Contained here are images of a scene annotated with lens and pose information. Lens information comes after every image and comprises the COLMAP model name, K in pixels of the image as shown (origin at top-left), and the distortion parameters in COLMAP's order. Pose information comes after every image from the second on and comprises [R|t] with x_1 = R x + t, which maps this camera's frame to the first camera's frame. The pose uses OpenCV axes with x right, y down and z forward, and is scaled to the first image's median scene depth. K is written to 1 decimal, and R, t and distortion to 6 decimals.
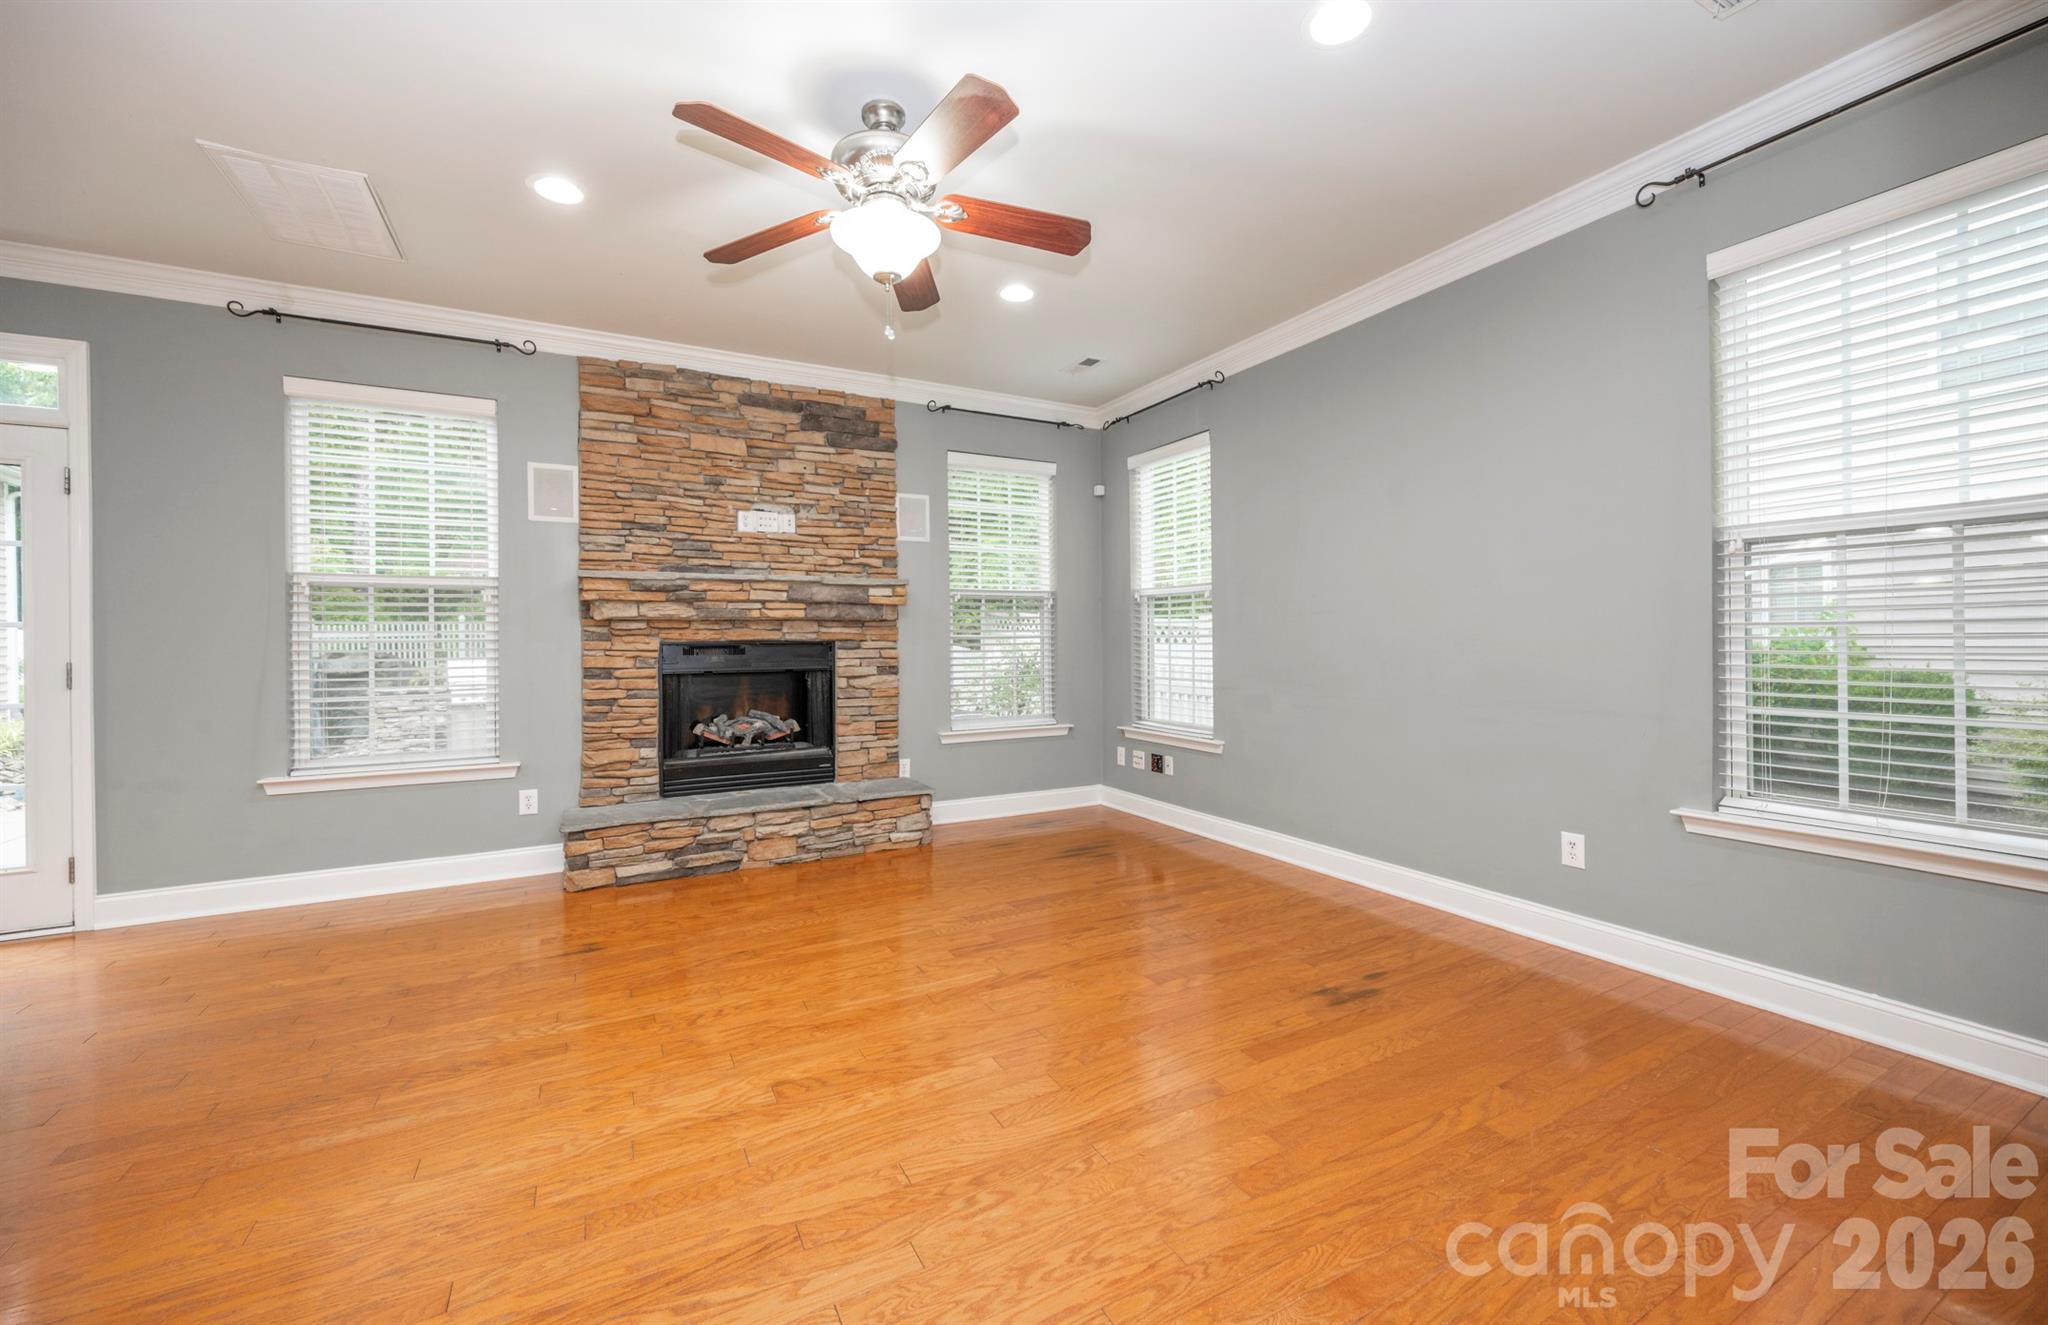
lens RADIAL K [[802.7, 0, 1035.1], [0, 802.7, 642.2], [0, 0, 1]] dist [-0.000647, 0.000061]
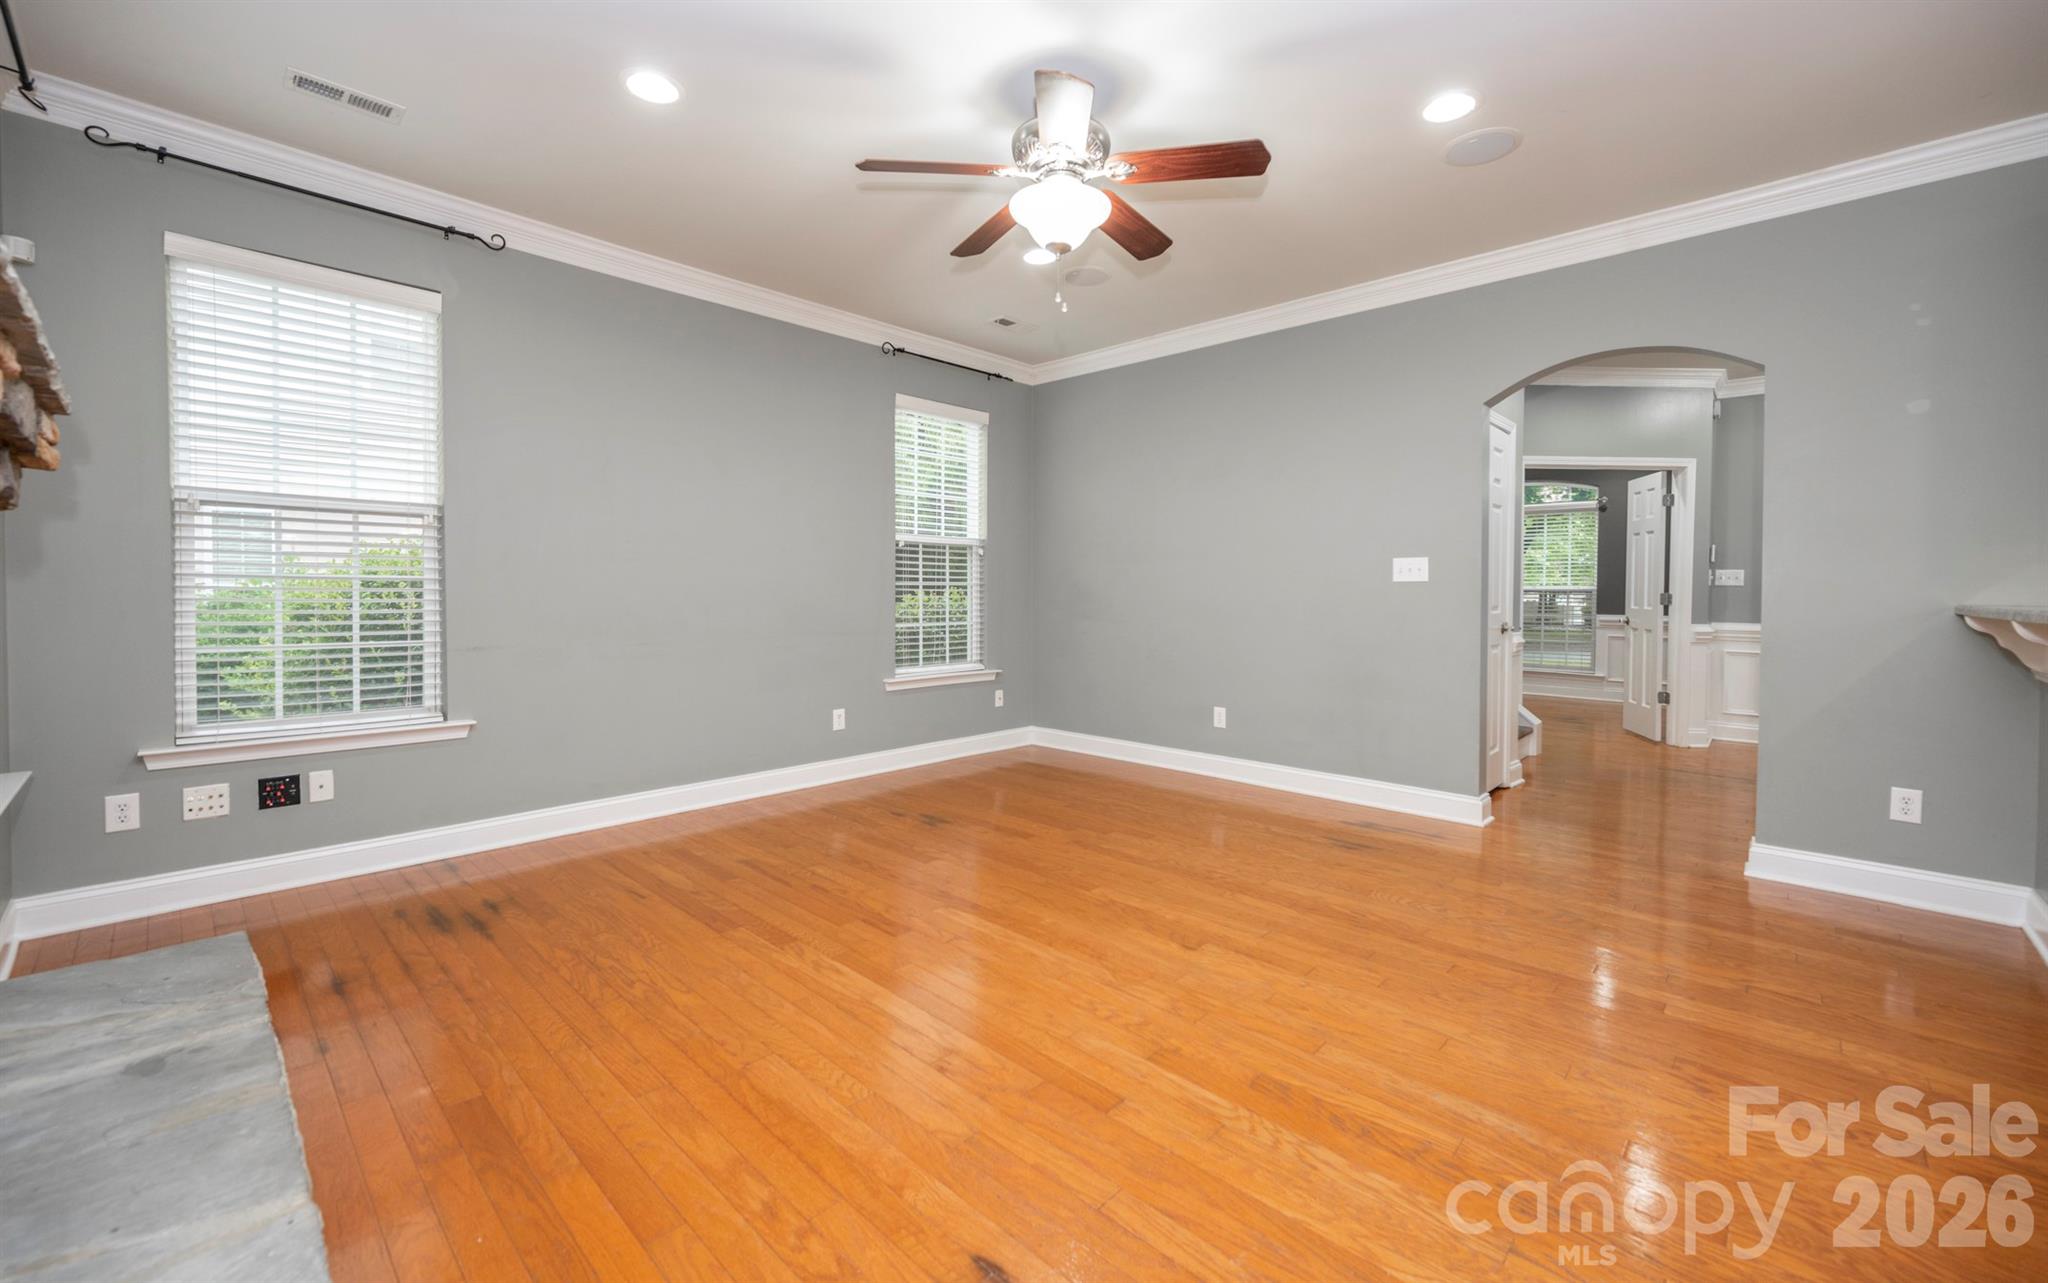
lens RADIAL K [[812.9, 0, 1029.9], [0, 812.9, 594.8], [0, 0, 1]] dist [-0.008438, 0.000313]
pose [[-0.303875, 0.003173, 0.952707, -1.012681], [-0.001521, 0.999992, -0.003815, 0.013753], [-0.952711, -0.002609, -0.303867, 1.146048]]
